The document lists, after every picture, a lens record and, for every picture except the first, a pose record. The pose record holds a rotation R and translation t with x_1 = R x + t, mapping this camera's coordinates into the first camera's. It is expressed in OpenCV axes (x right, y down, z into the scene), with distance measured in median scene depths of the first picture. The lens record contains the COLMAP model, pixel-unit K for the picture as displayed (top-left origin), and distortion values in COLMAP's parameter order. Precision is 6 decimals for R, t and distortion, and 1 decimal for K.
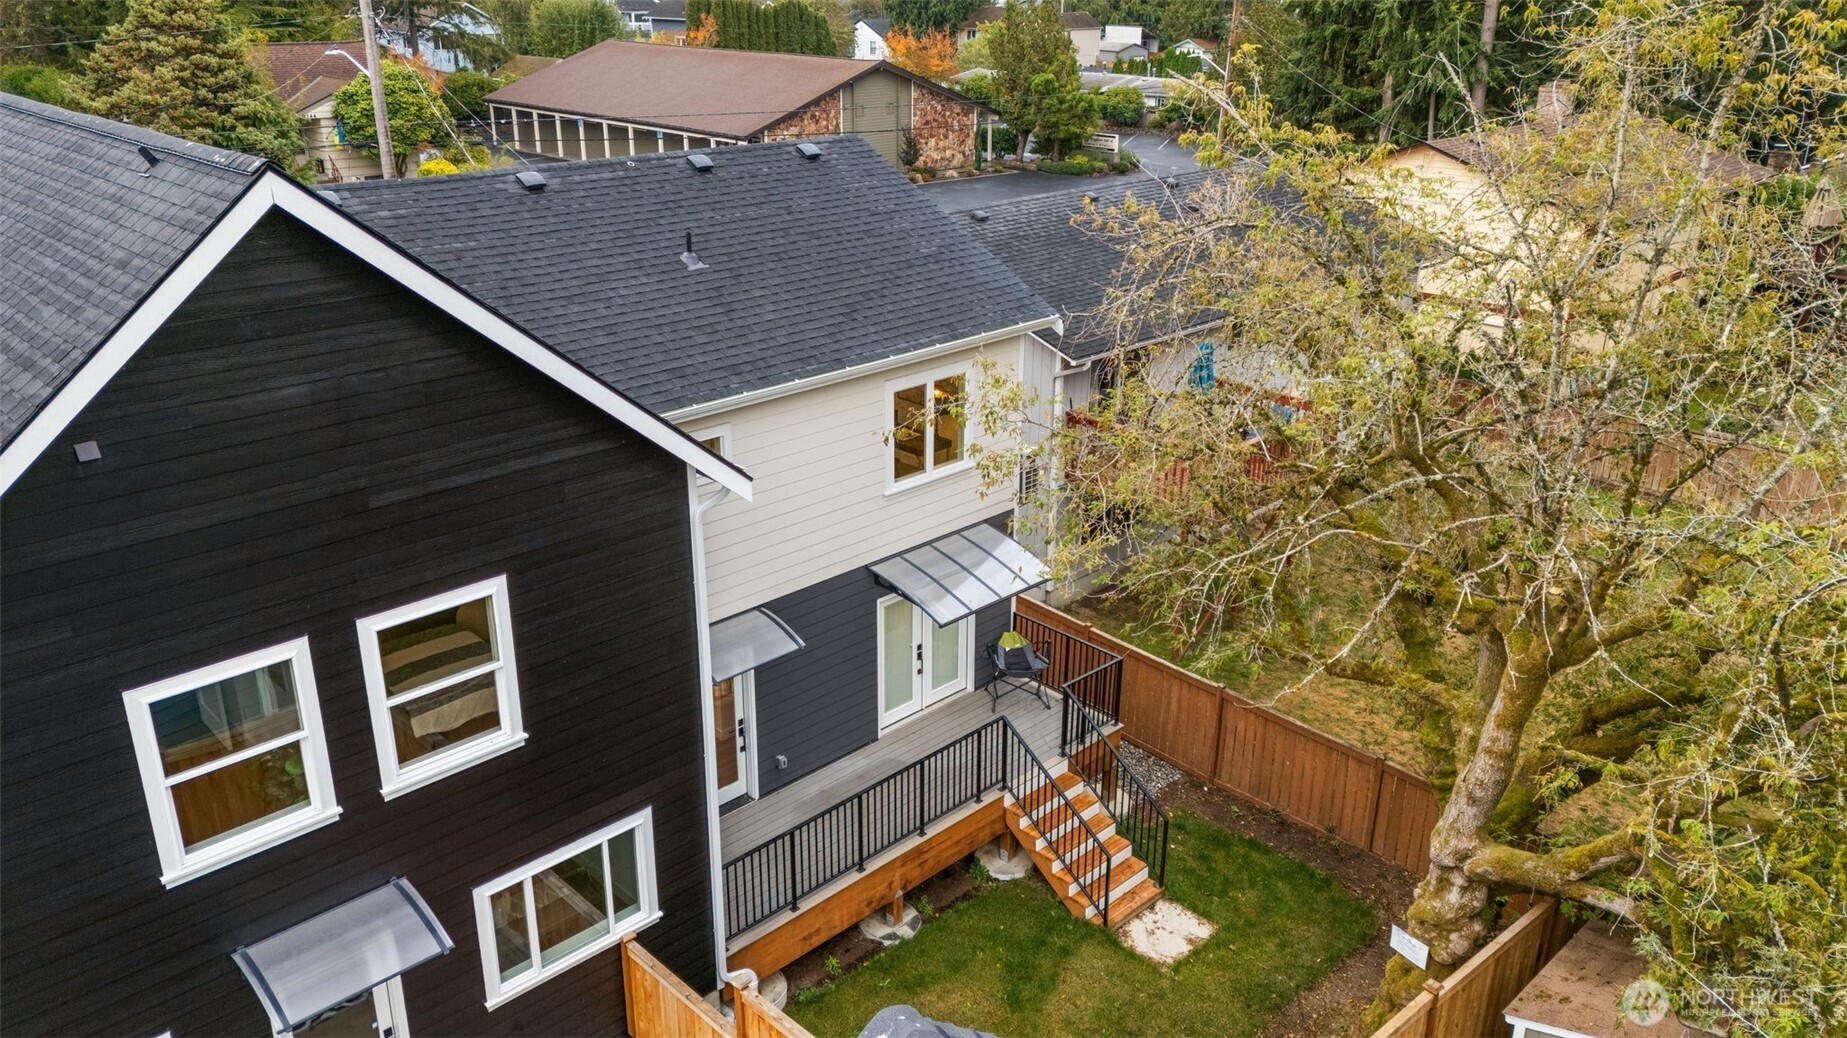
lens RADIAL K [[1354.4, 0, 923.5], [0, 1354.4, 519.0], [0, 0, 1]] dist [0.080597, -0.081932]
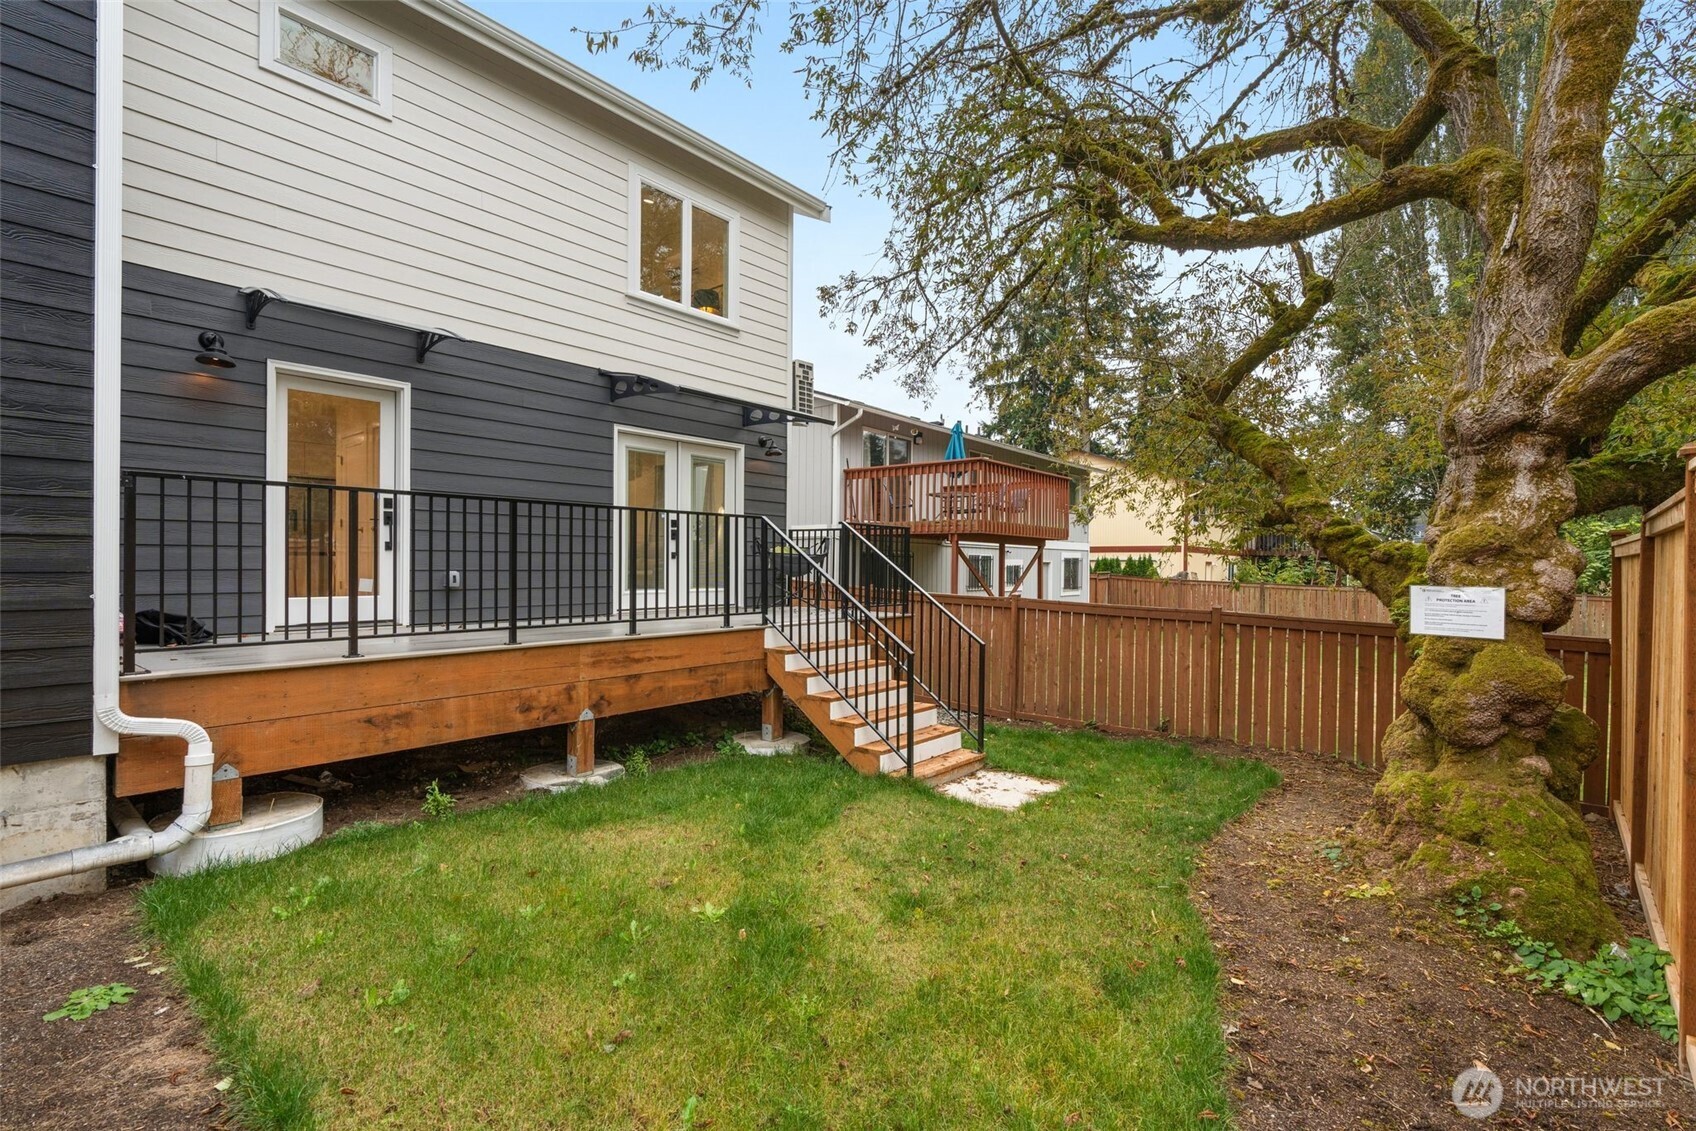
lens RADIAL K [[770.7, 0, 856.5], [0, 770.7, 564.9], [0, 0, 1]] dist [-0.000775, -0.000115]
pose [[0.994190, 0.002798, 0.107601, 0.066135], [0.036499, 0.931675, -0.361455, 0.334446], [-0.101261, 0.363283, 0.926160, 0.612126]]
